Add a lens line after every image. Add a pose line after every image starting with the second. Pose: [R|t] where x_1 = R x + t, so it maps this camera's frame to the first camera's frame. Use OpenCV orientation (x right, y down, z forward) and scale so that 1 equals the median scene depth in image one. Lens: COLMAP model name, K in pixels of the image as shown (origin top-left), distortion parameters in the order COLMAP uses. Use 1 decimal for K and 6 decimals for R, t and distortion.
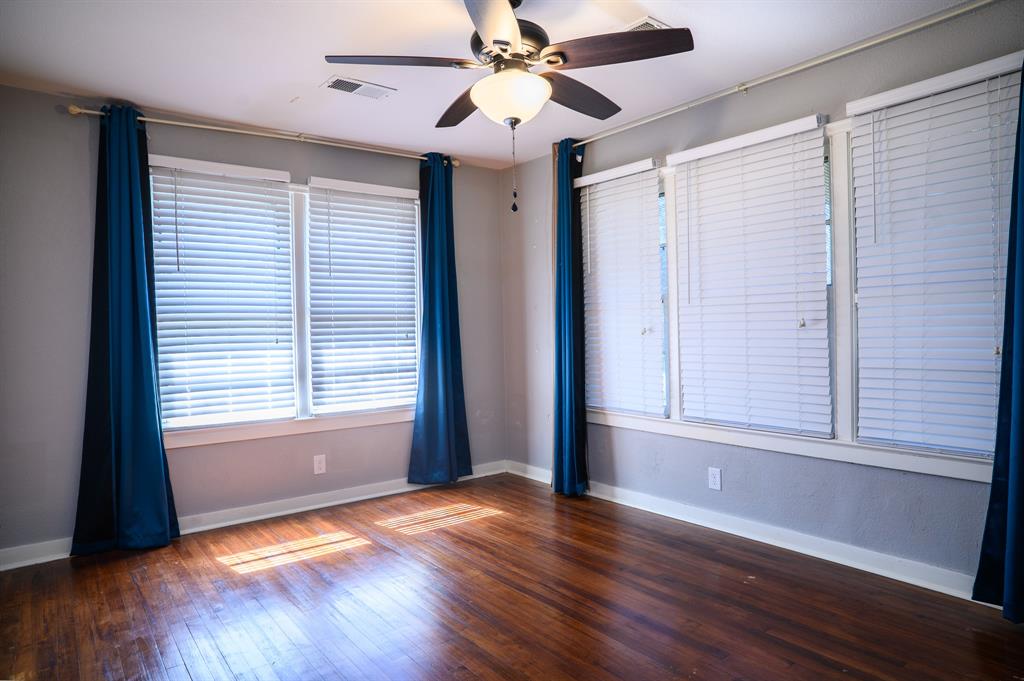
lens RADIAL K [[620.7, 0, 508.8], [0, 620.7, 342.9], [0, 0, 1]] dist [0.000241, 0.000901]
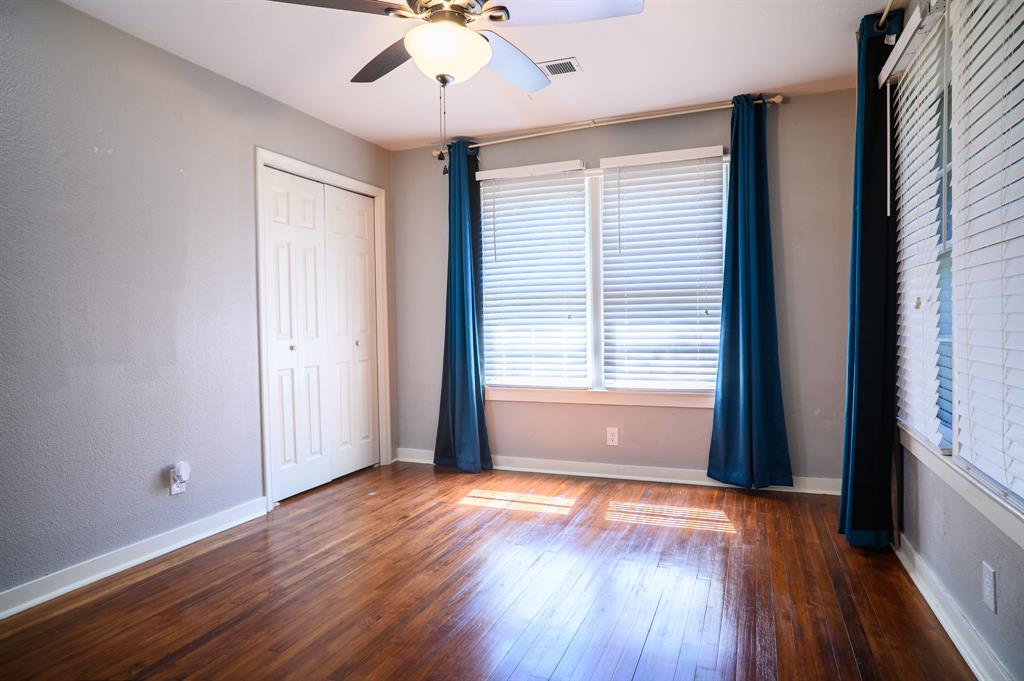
lens RADIAL K [[627.6, 0, 510.6], [0, 627.6, 335.1], [0, 0, 1]] dist [-0.005226, -0.000352]
pose [[0.523864, 0.036840, -0.851005, 0.503059], [-0.010504, 0.999268, 0.036792, -0.010328], [0.851737, -0.010335, 0.523868, 0.315029]]
